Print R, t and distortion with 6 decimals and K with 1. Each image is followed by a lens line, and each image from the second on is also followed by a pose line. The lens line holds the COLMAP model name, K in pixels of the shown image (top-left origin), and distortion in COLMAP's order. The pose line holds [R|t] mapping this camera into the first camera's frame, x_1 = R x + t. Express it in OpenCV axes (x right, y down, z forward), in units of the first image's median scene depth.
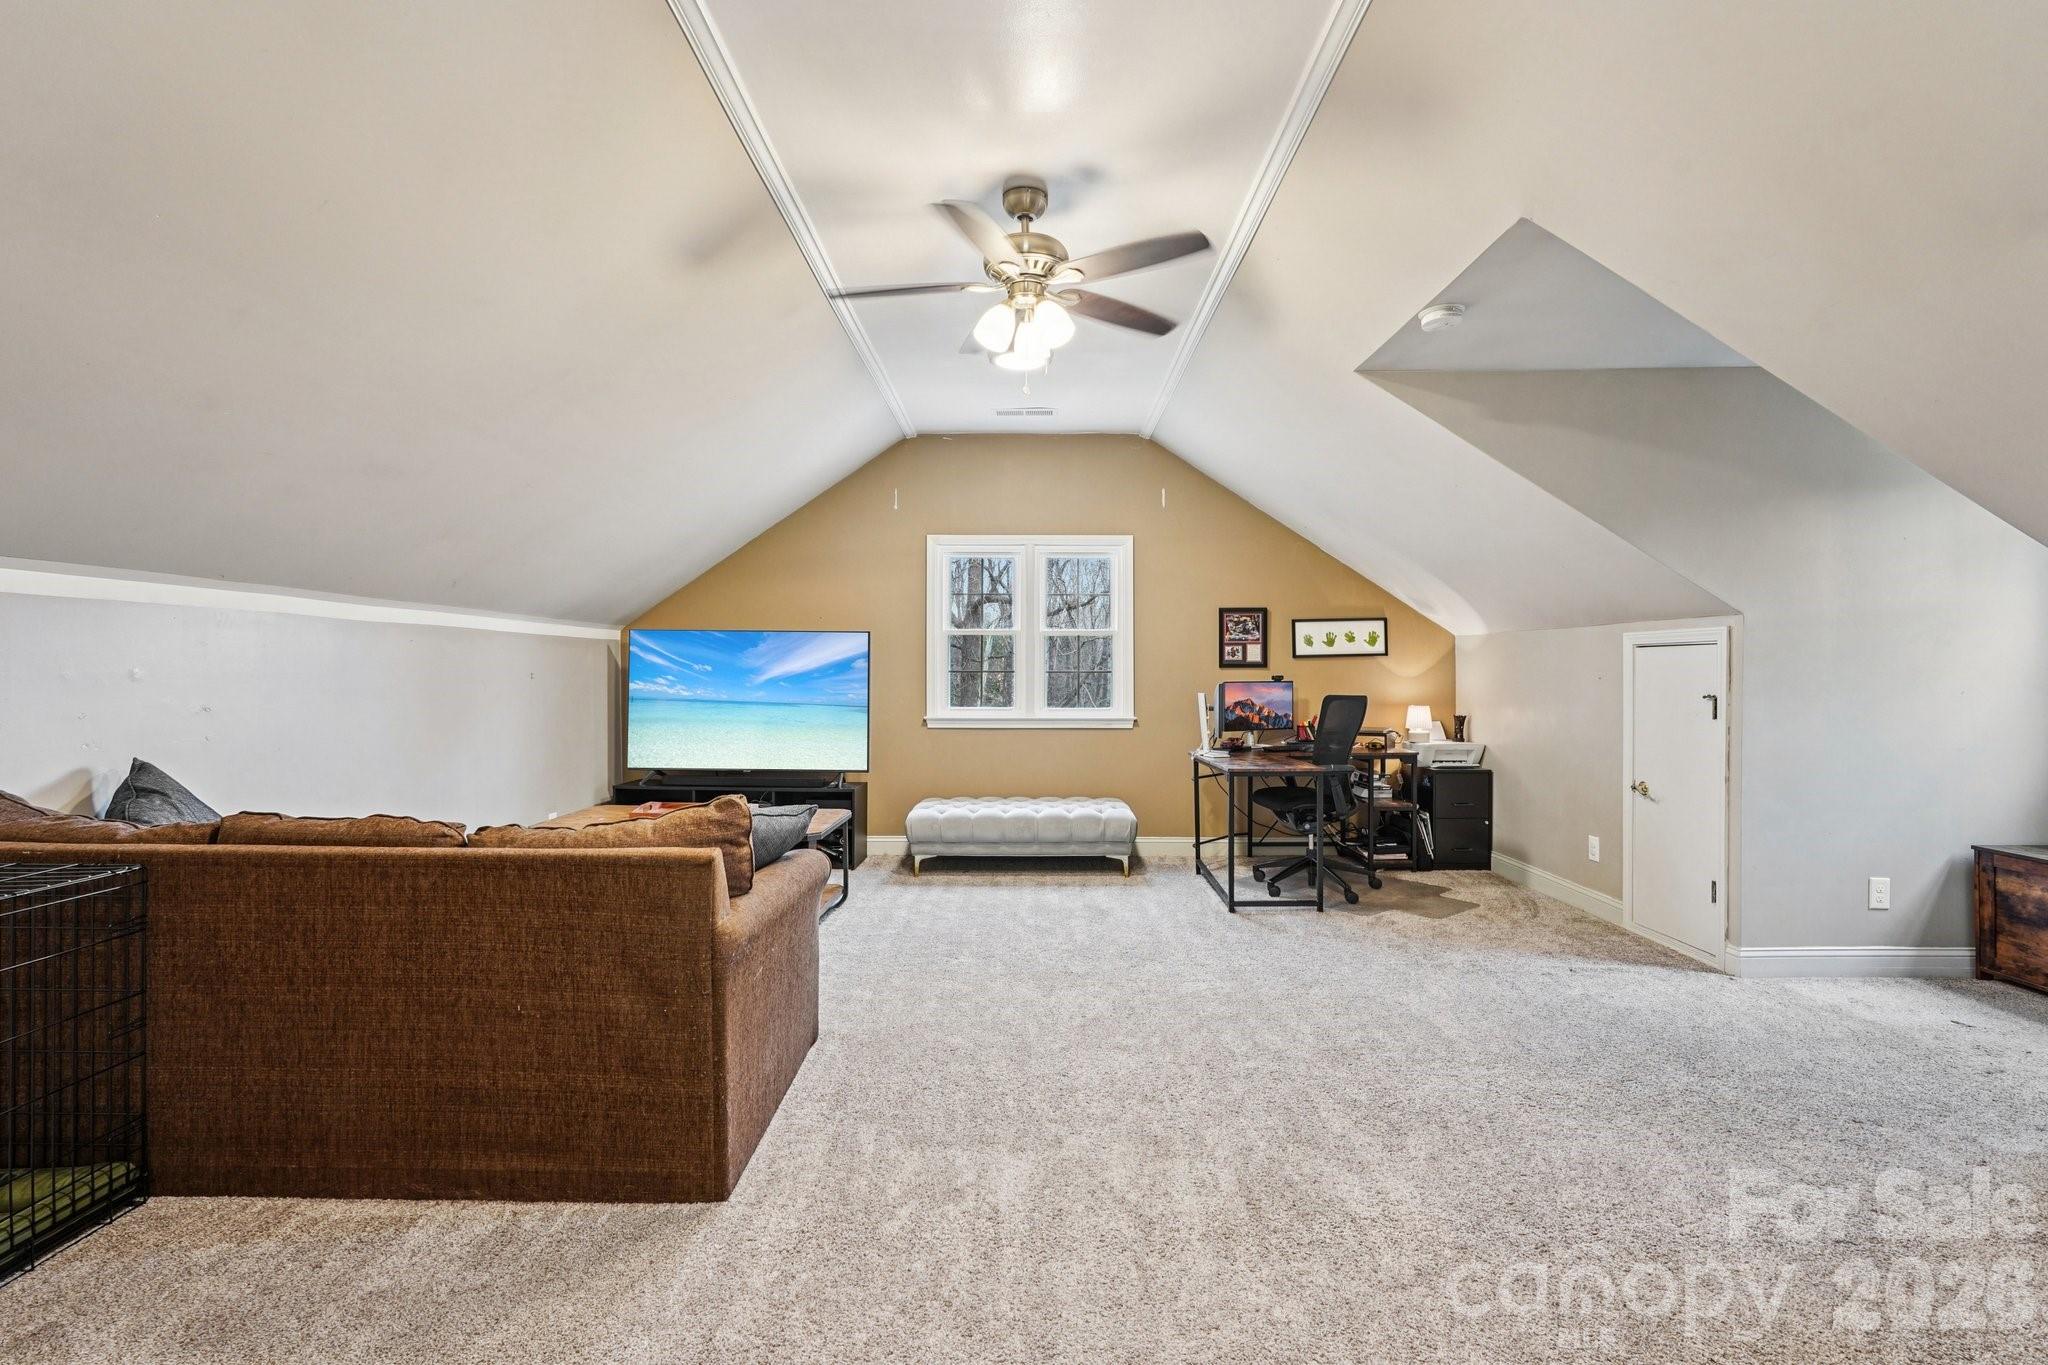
lens RADIAL K [[904.1, 0, 1021.2], [0, 904.1, 706.5], [0, 0, 1]] dist [-0.013439, 0.009708]
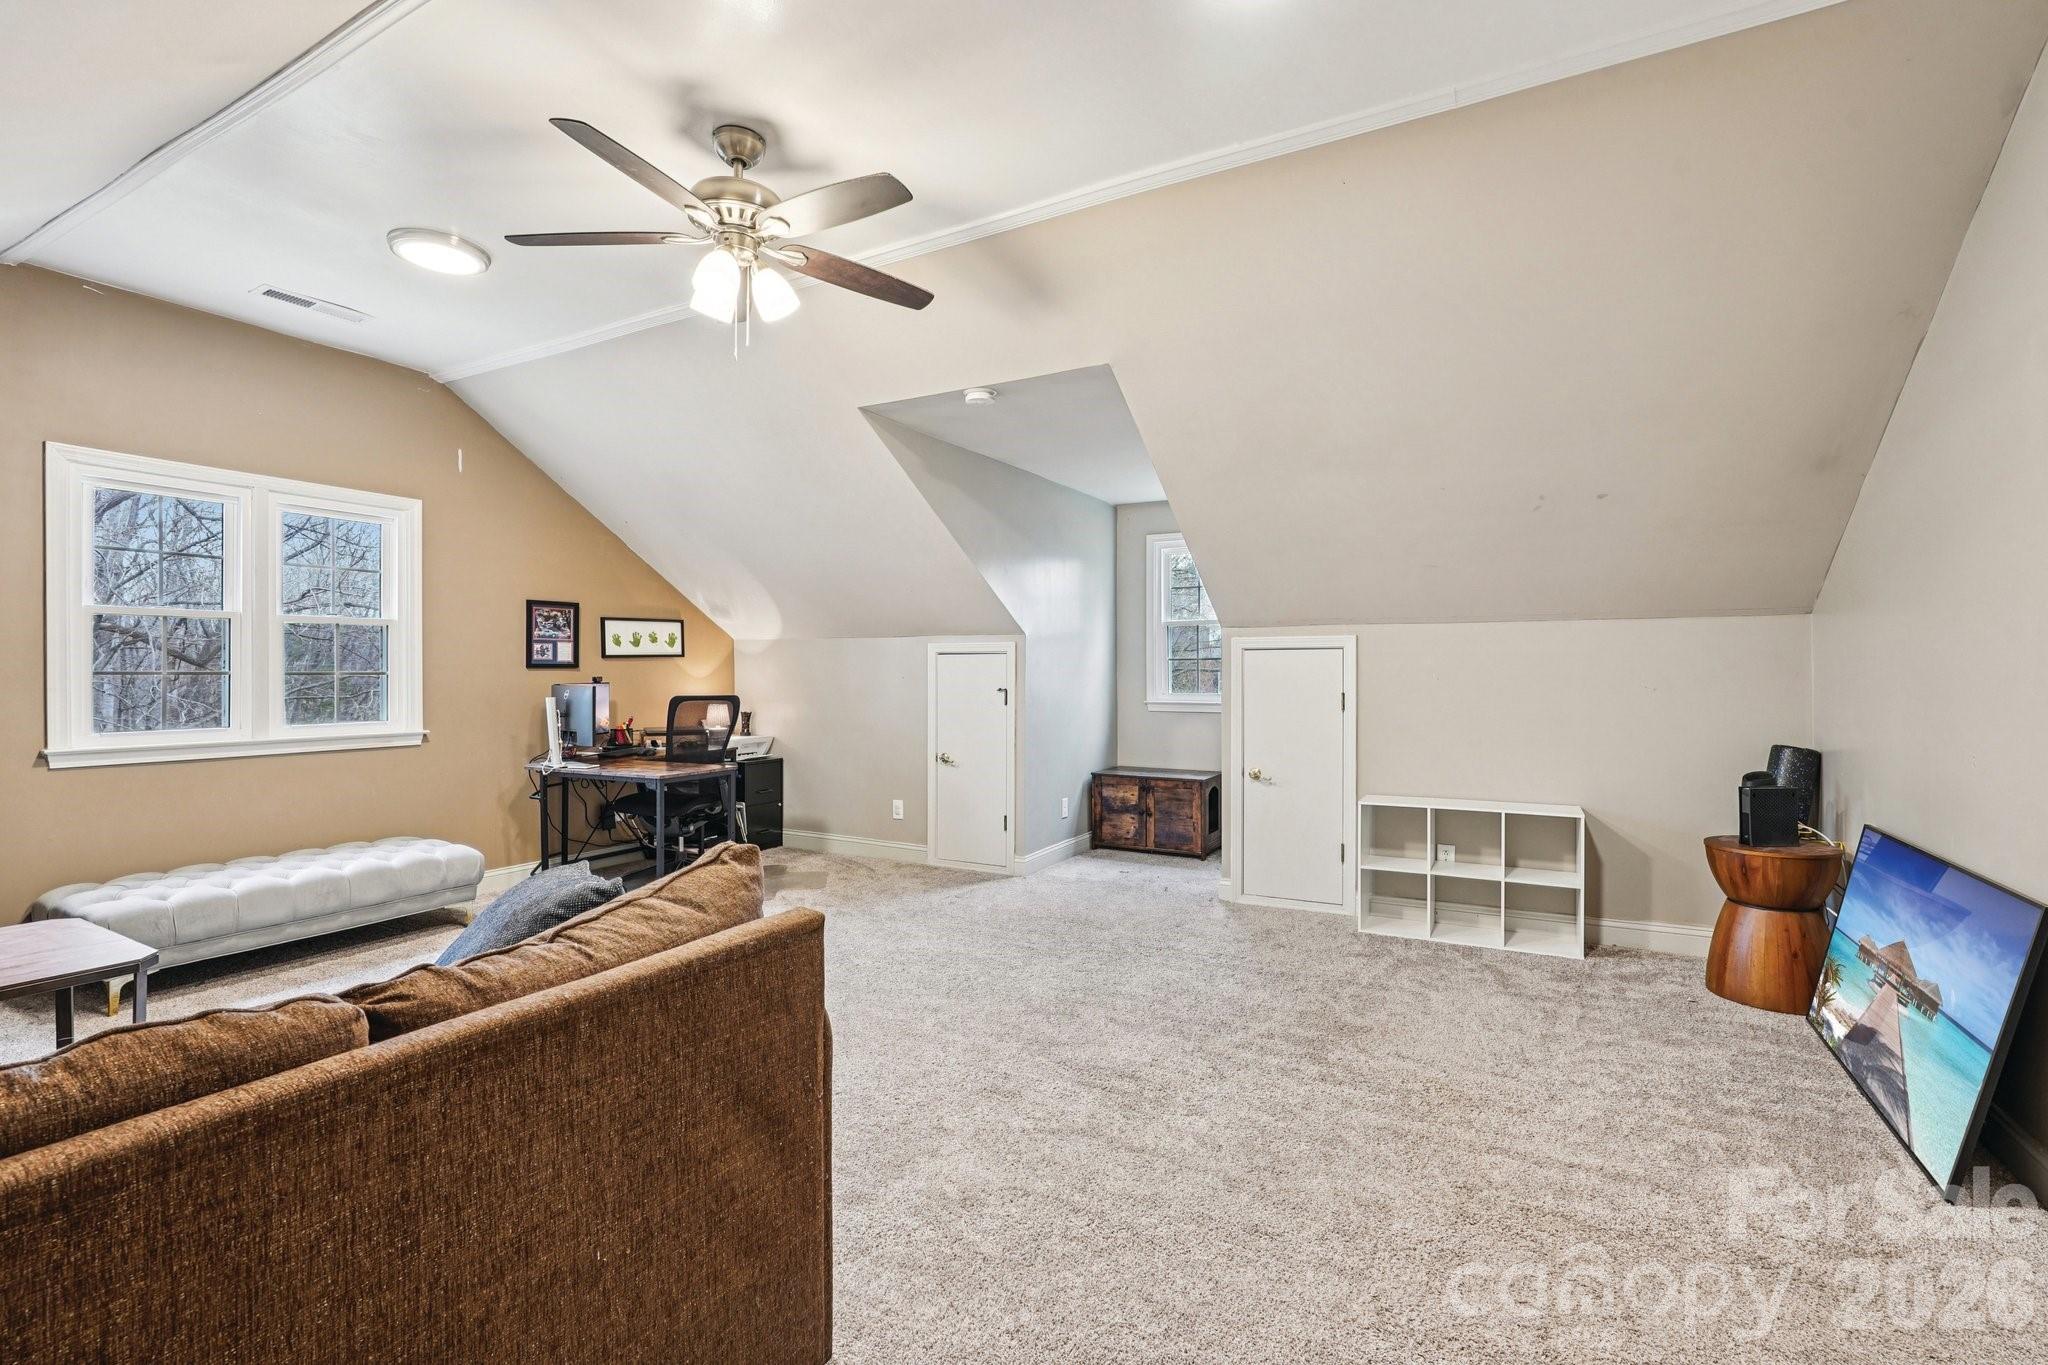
lens RADIAL K [[915.0, 0, 1017.2], [0, 915.0, 700.8], [0, 0, 1]] dist [-0.018014, 0.010304]
pose [[0.479026, -0.028171, 0.877349, -0.336915], [0.033623, 0.999340, 0.013730, -0.007956], [-0.877157, 0.022923, 0.479657, 0.171040]]
